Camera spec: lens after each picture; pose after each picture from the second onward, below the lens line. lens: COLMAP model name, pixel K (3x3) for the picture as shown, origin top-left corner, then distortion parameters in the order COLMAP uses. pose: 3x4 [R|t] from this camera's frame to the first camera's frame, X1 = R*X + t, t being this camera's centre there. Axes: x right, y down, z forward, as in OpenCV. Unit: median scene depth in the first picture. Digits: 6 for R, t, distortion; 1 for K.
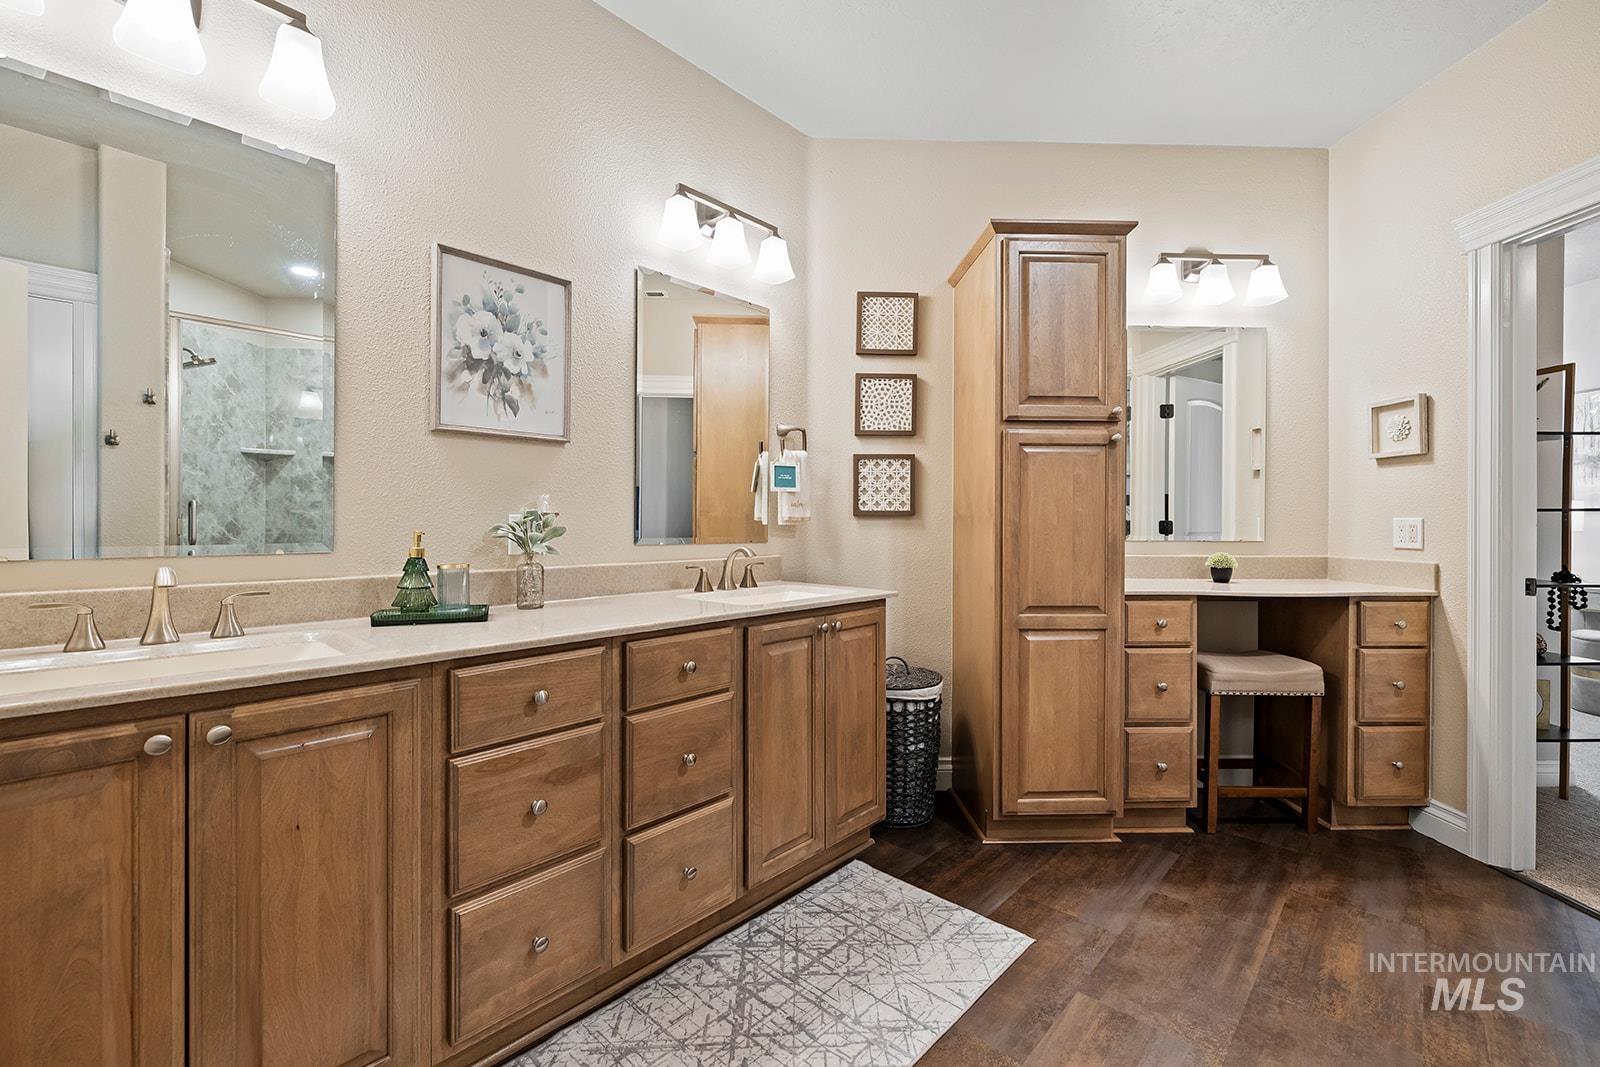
lens RADIAL K [[671.2, 0, 798.2], [0, 671.2, 526.5], [0, 0, 1]] dist [0.002054, -0.000252]
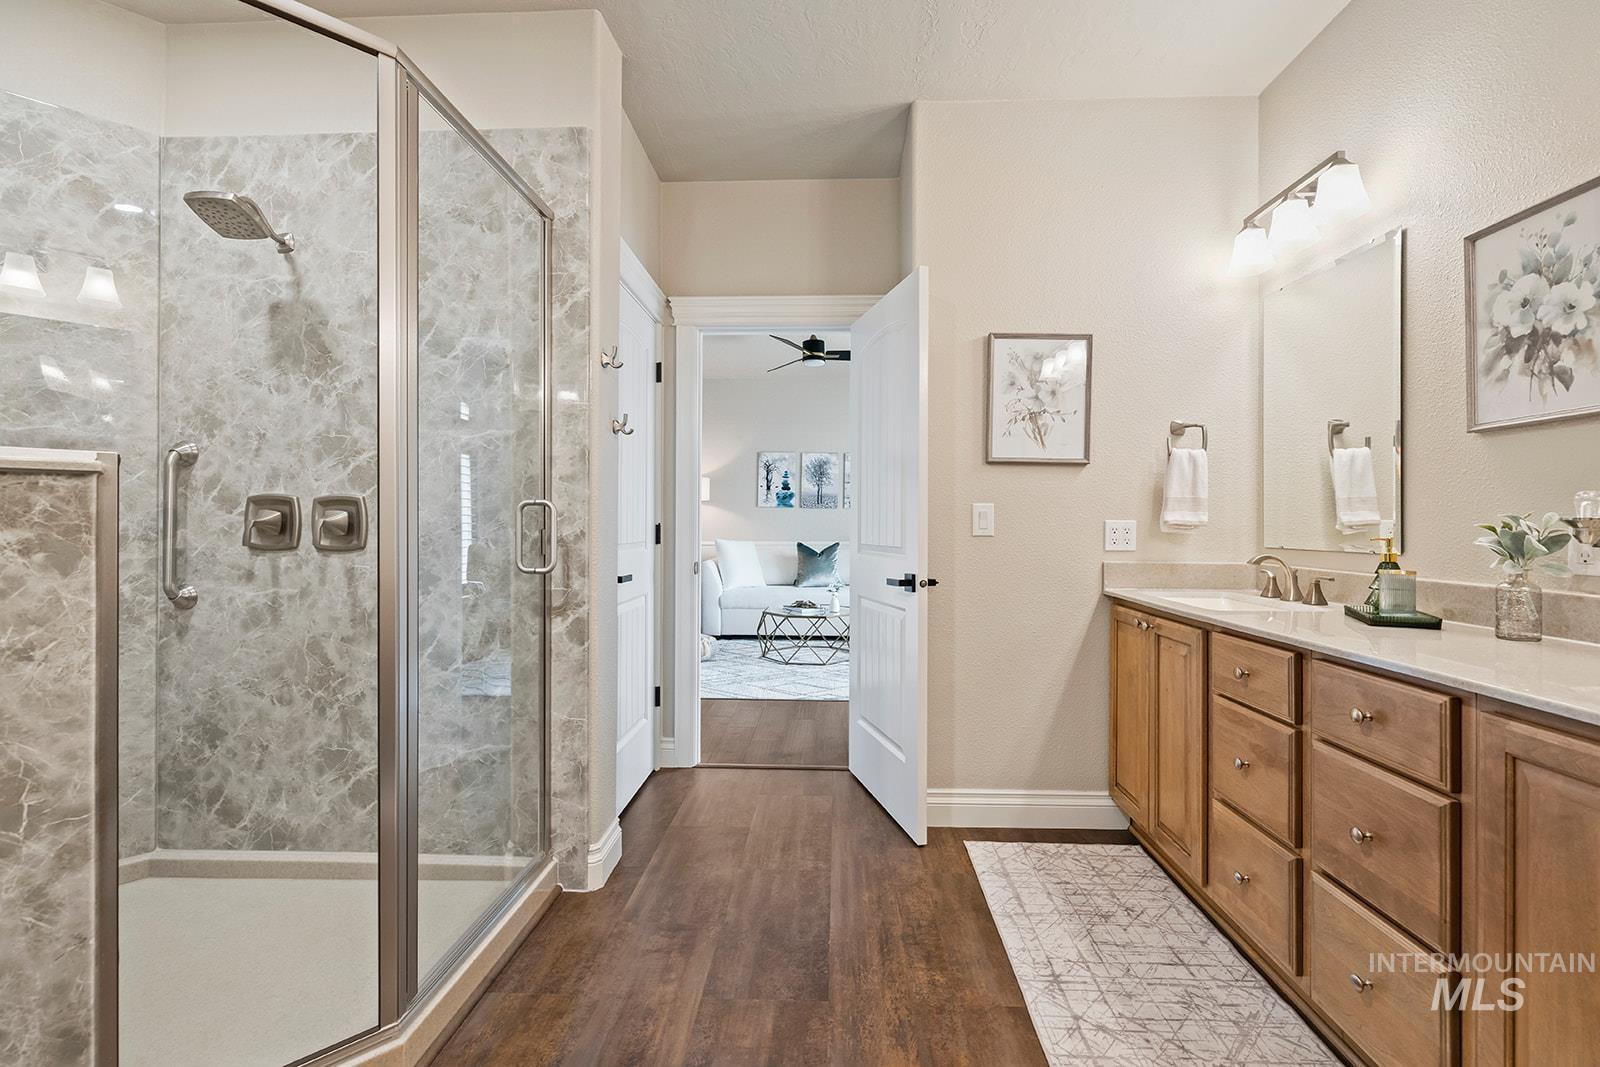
lens RADIAL K [[671.2, 0, 798.2], [0, 671.2, 526.5], [0, 0, 1]] dist [0.002054, -0.000252]
pose [[-0.762599, 0.002366, -0.646868, 0.755449], [-0.003492, 0.999964, 0.007774, -0.014328], [0.646862, 0.008188, -0.762563, 1.053334]]
